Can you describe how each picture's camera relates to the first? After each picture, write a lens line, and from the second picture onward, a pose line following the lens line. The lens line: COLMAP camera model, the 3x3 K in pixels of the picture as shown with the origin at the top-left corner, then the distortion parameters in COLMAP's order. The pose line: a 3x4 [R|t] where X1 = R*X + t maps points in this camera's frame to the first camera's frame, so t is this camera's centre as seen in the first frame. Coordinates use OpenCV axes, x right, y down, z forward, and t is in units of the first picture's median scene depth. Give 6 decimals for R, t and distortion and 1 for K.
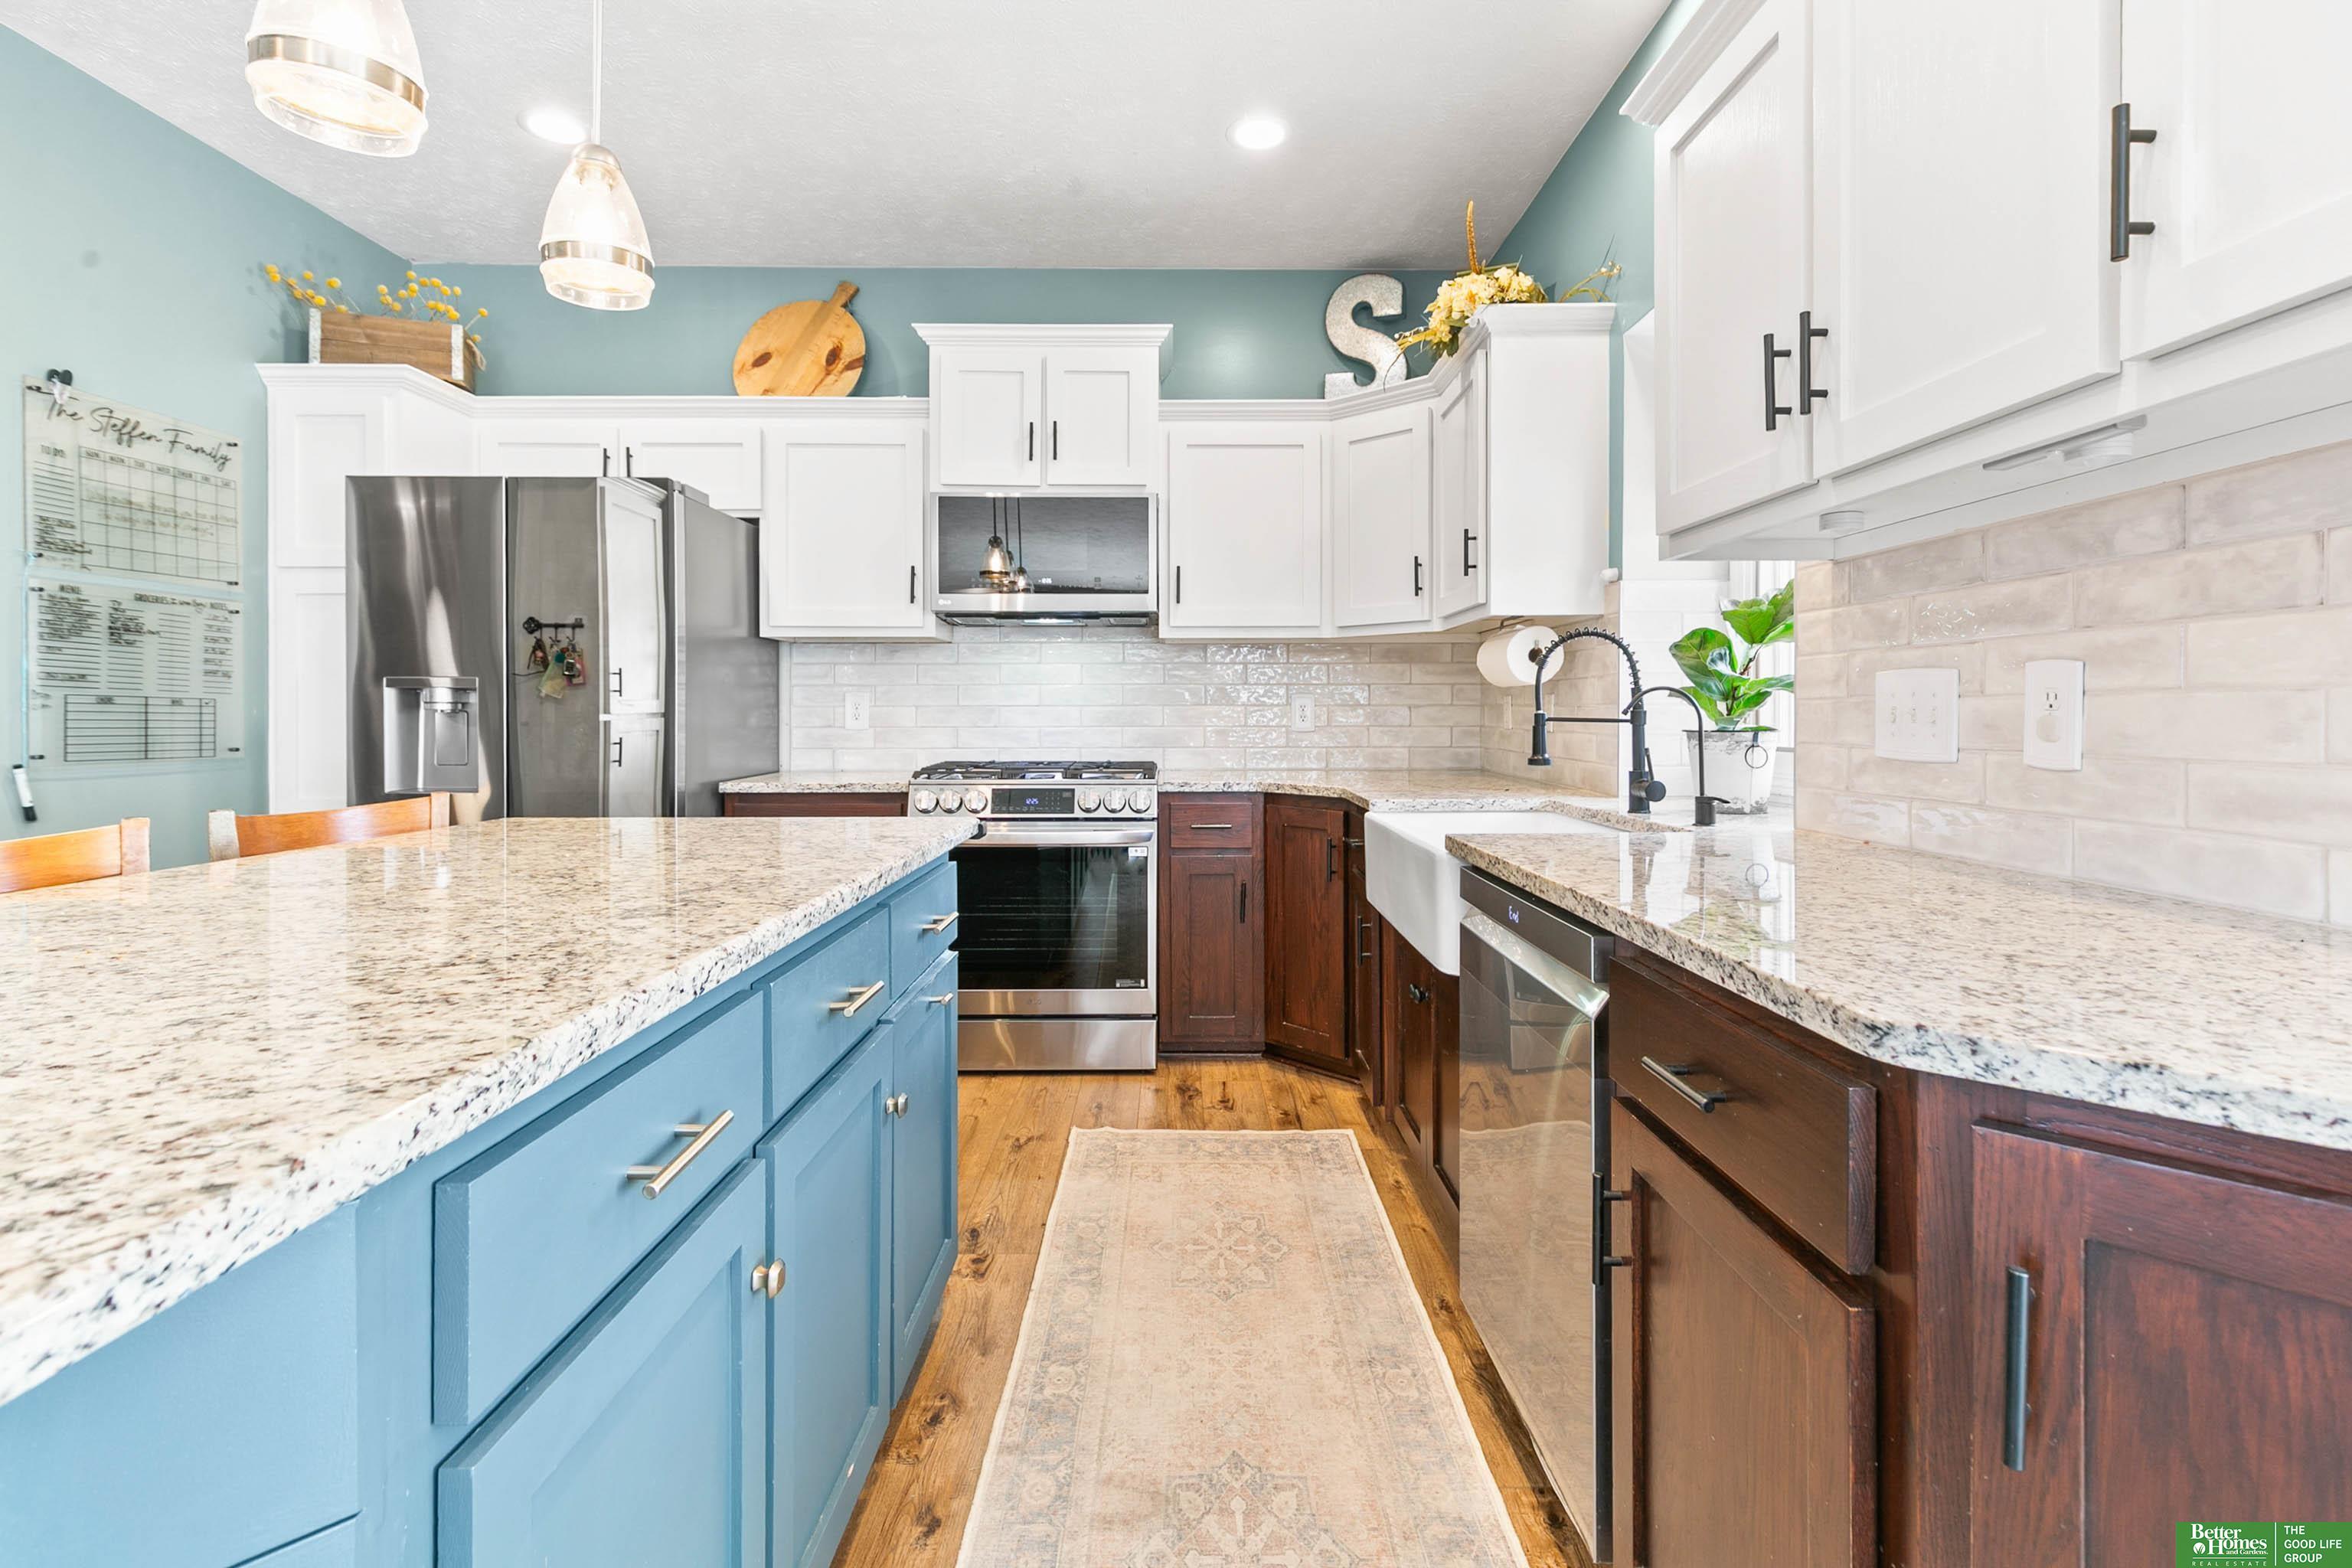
lens RADIAL K [[1093.7, 0, 1183.1], [0, 1093.7, 720.8], [0, 0, 1]] dist [0.005037, 0.000237]
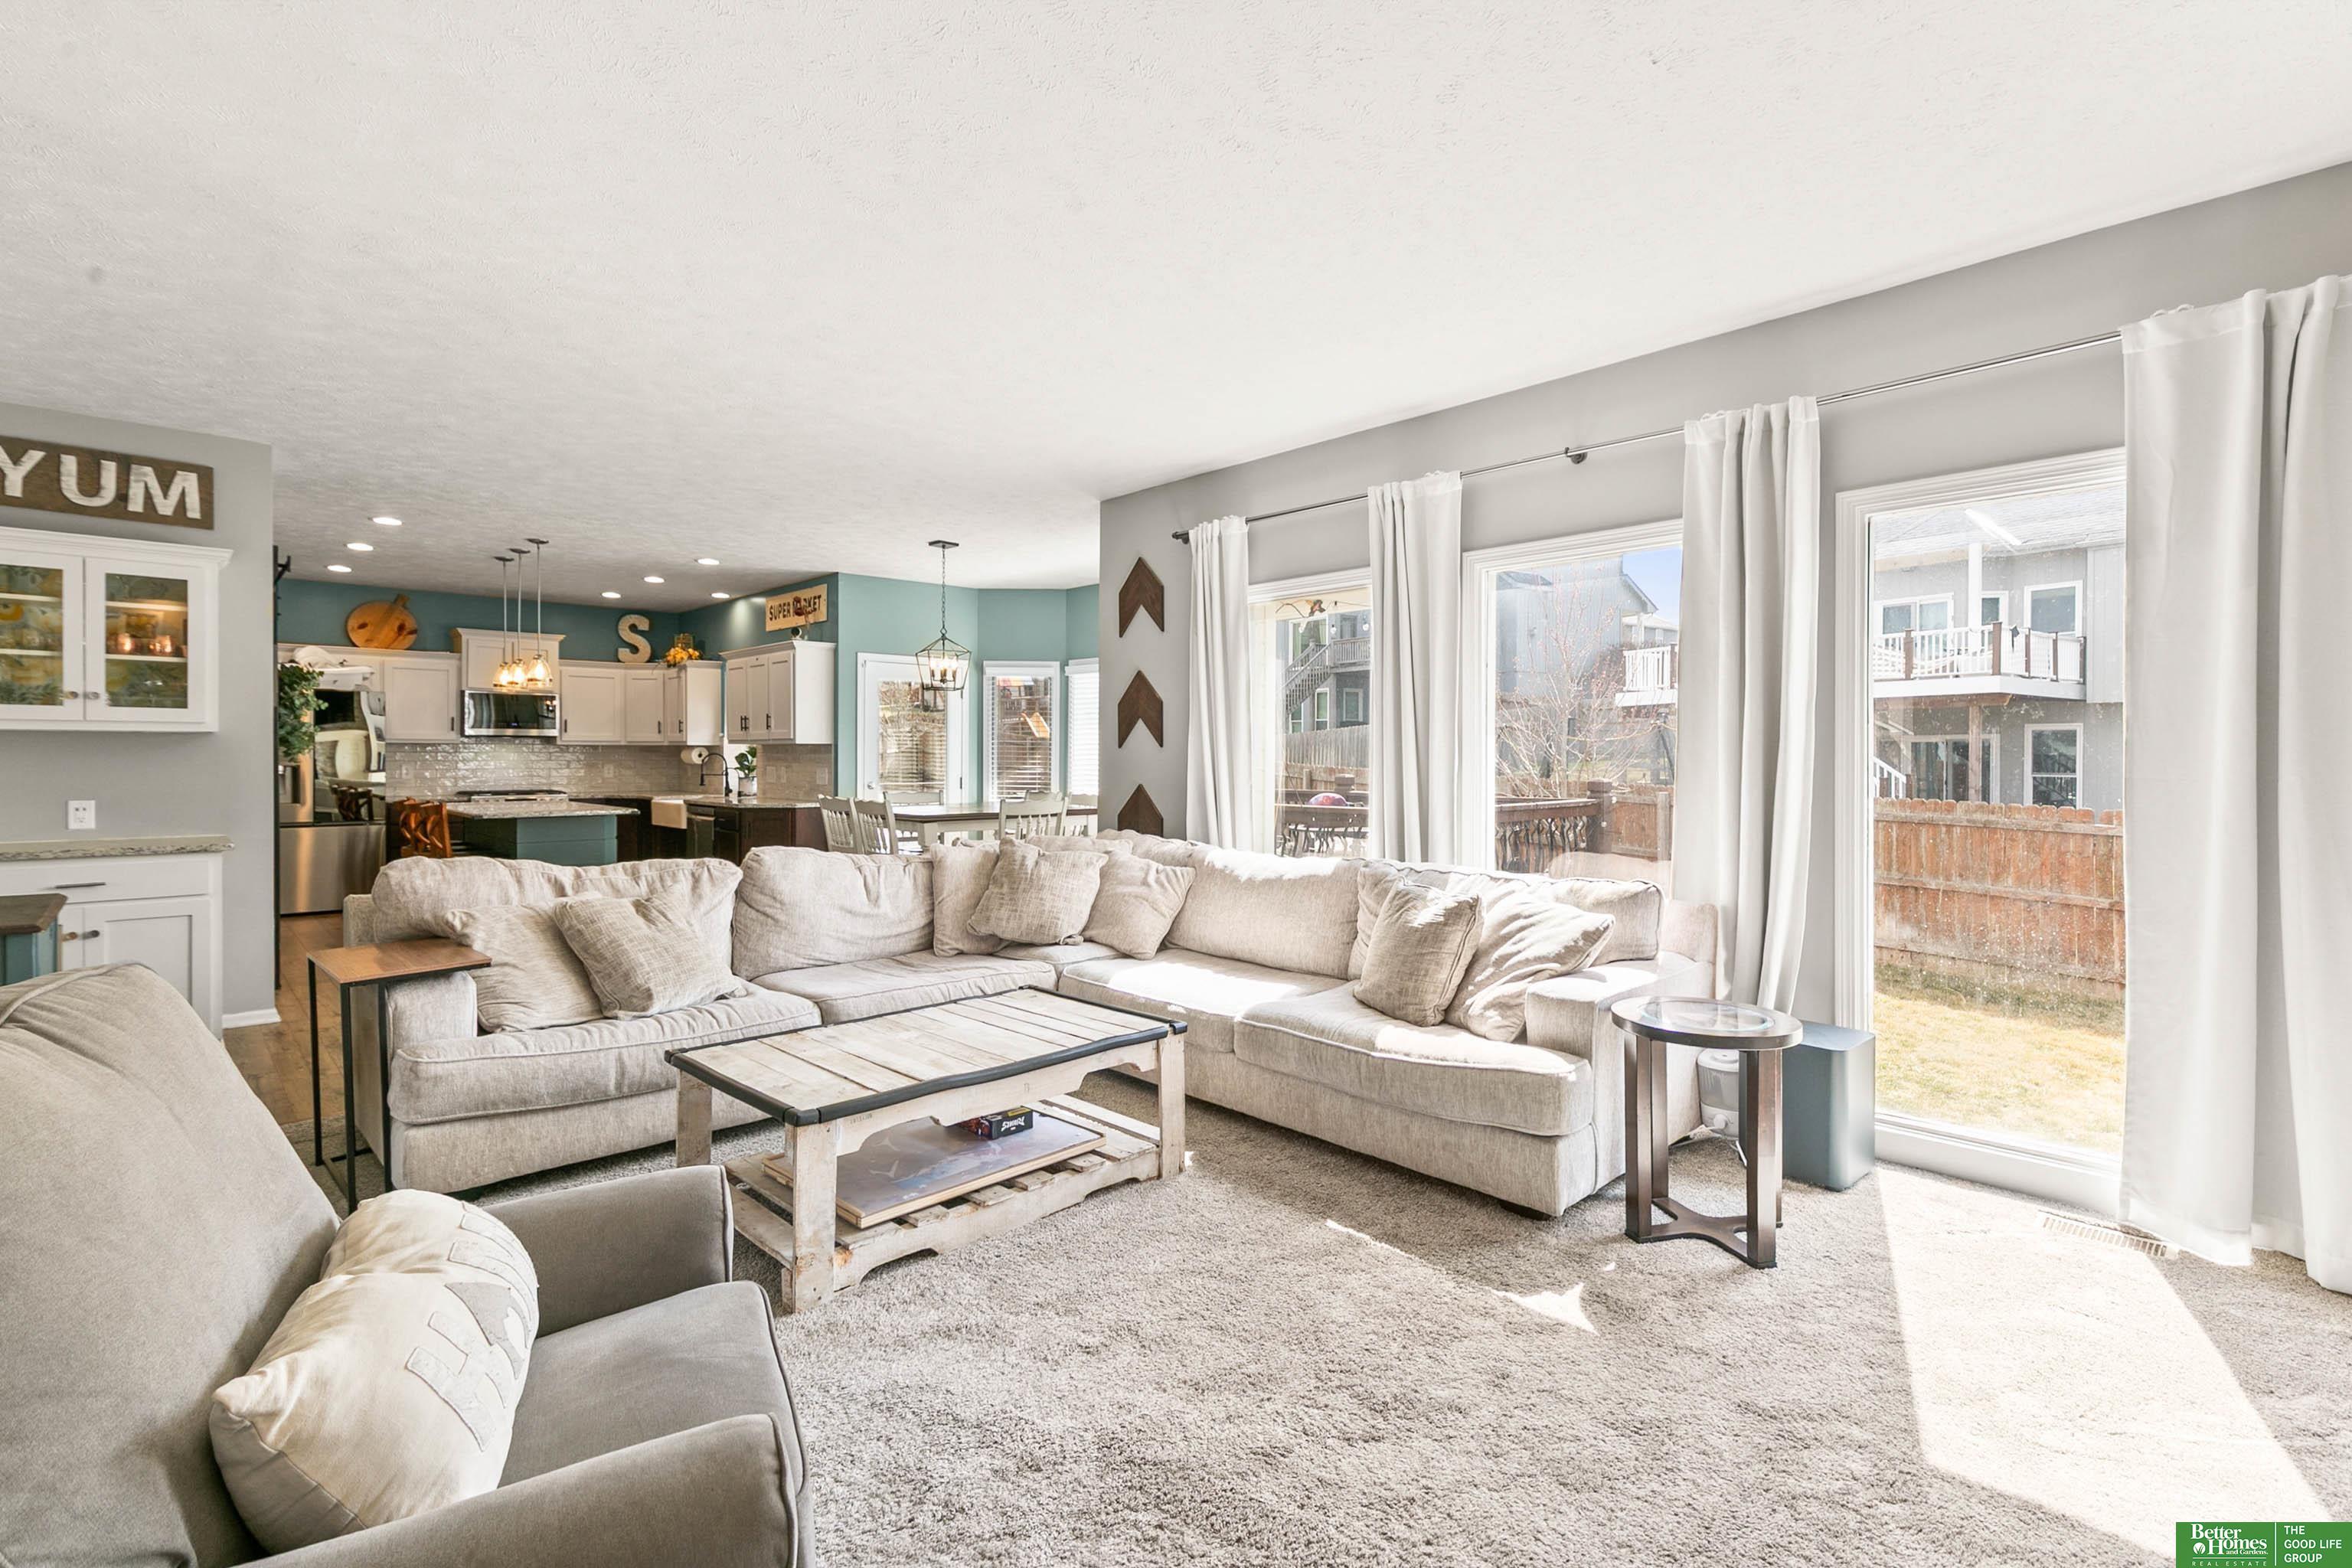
lens RADIAL K [[1082.0, 0, 1180.7], [0, 1082.0, 767.4], [0, 0, 1]] dist [0.003547, -0.000094]
pose [[0.734469, -0.005400, 0.678621, -0.843028], [0.001562, 0.999979, 0.006266, -0.038951], [-0.678641, -0.003542, 0.734462, -2.424496]]
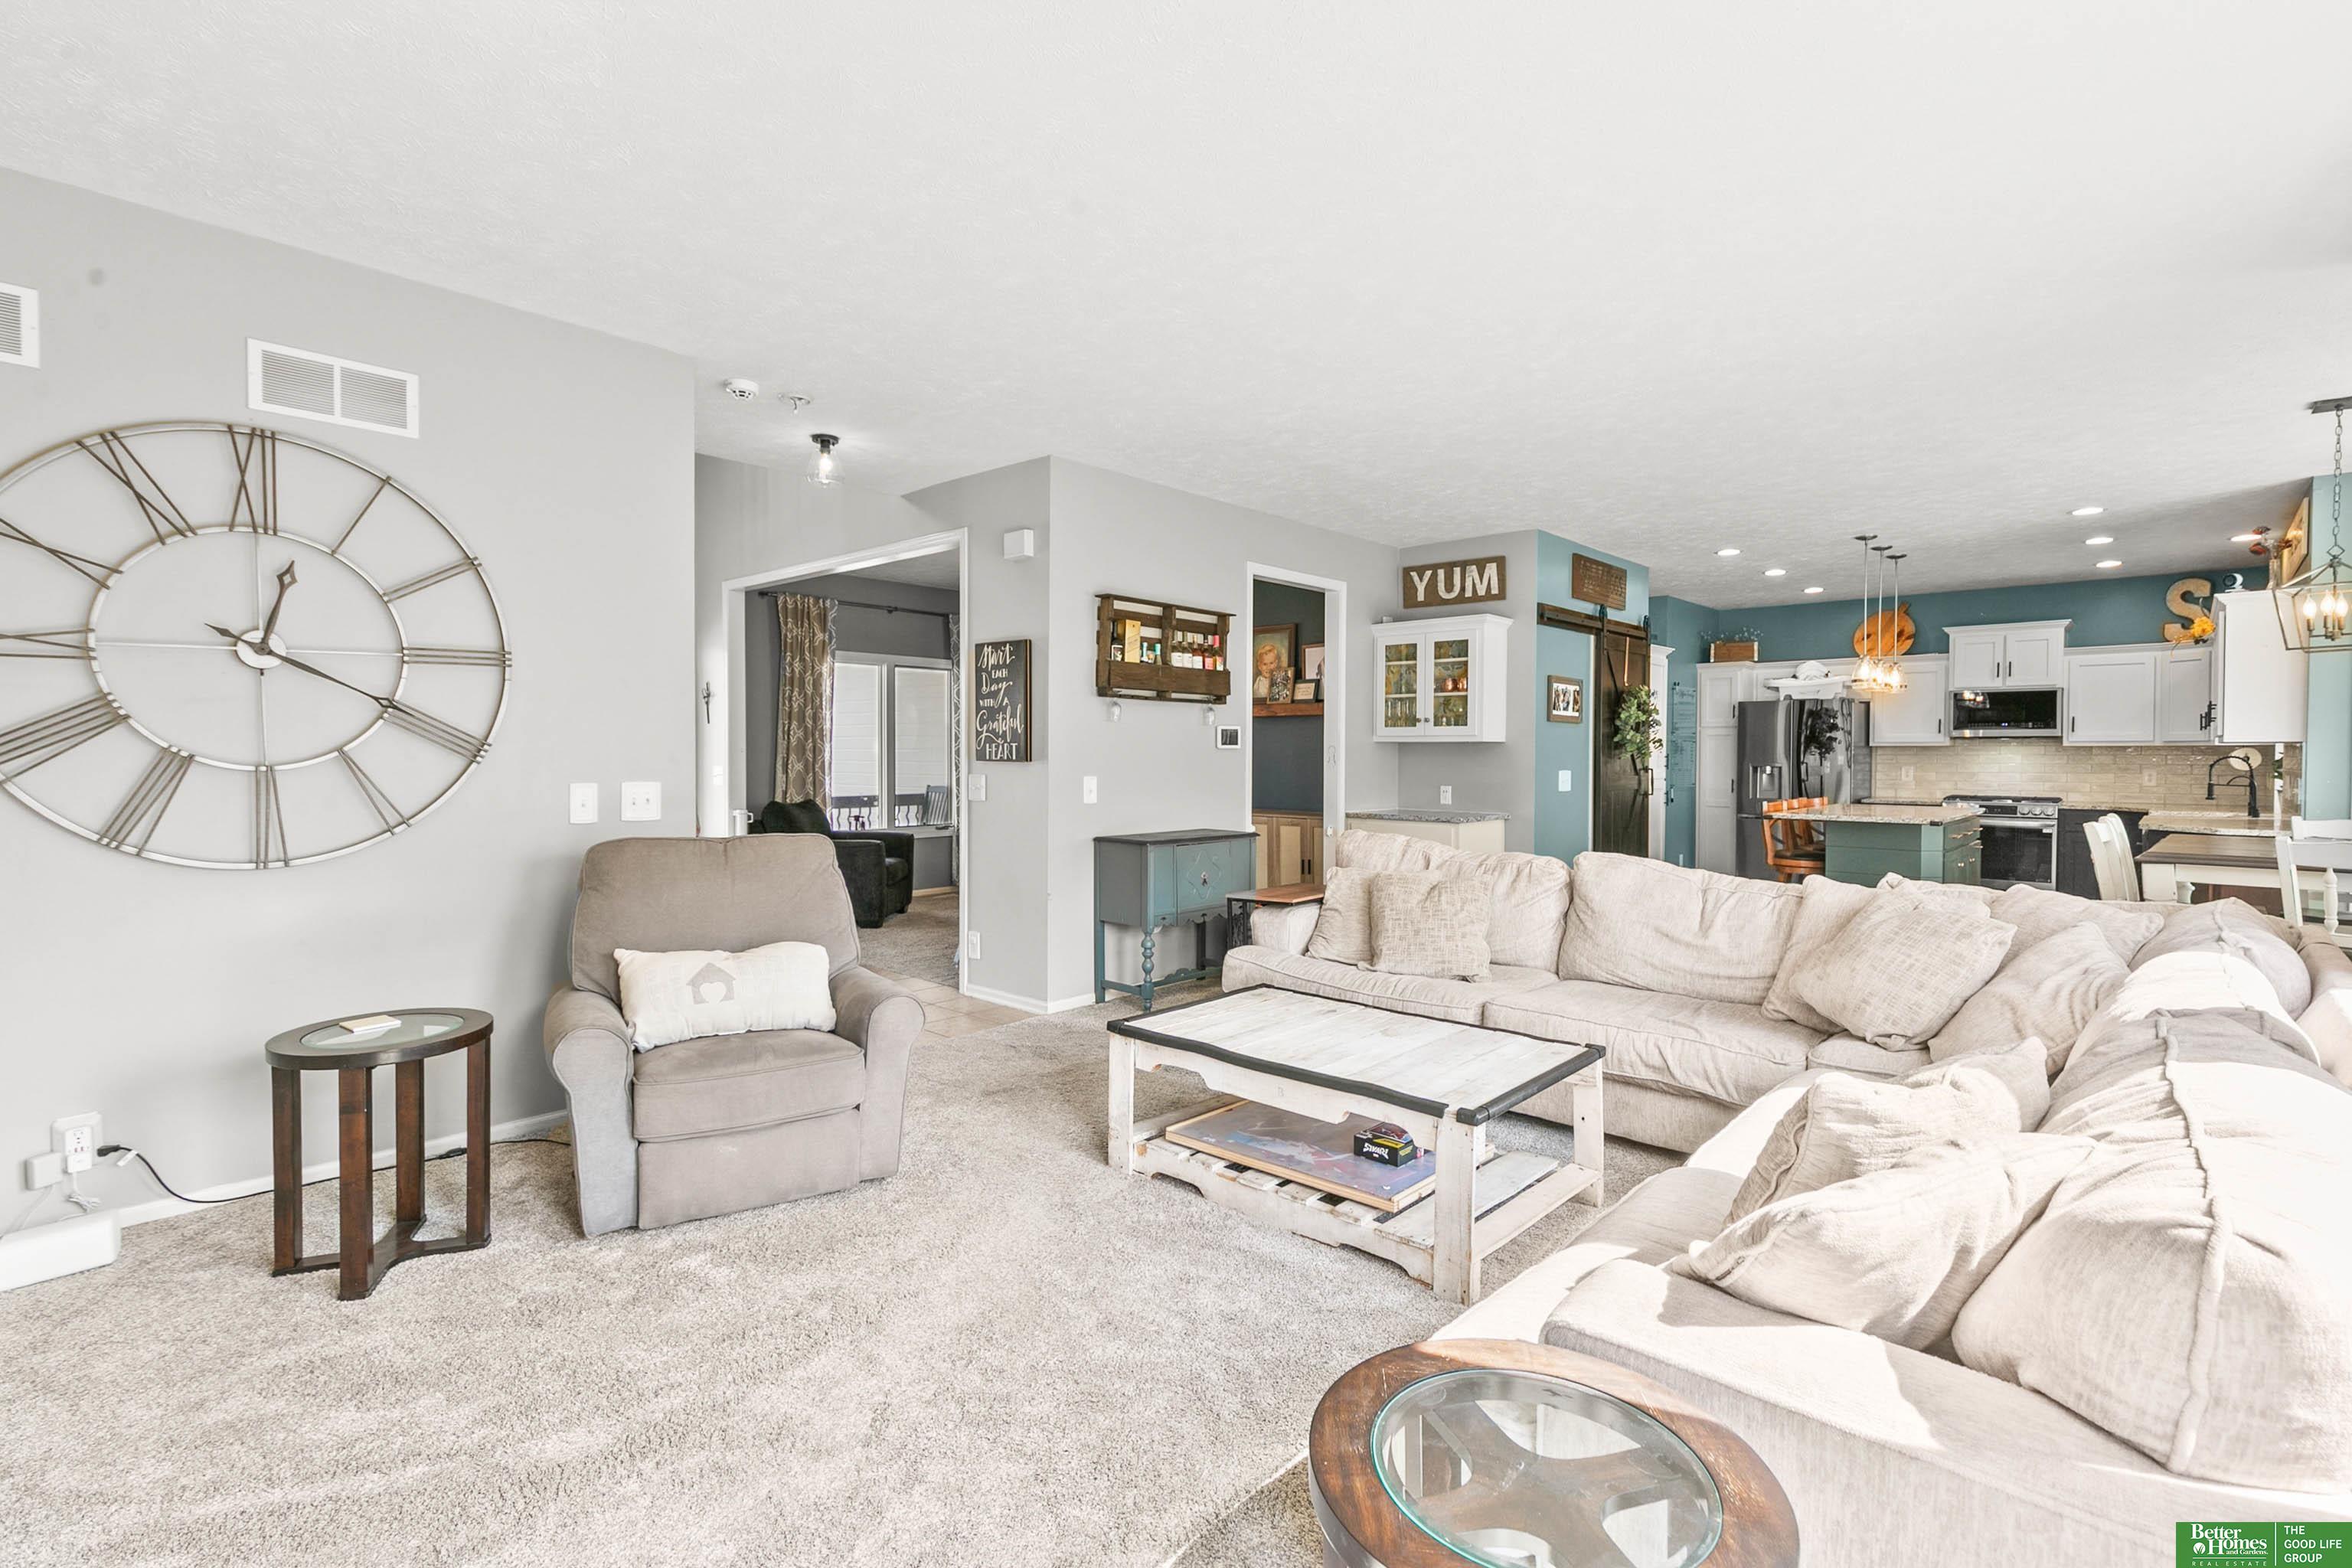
lens RADIAL K [[1069.8, 0, 1181.4], [0, 1069.8, 754.6], [0, 0, 1]] dist [0.001292, 0.000379]
pose [[0.722890, 0.004853, -0.690946, 0.238272], [-0.007599, 0.999971, -0.000928, -0.047095], [0.690921, 0.005922, 0.722906, -2.381709]]
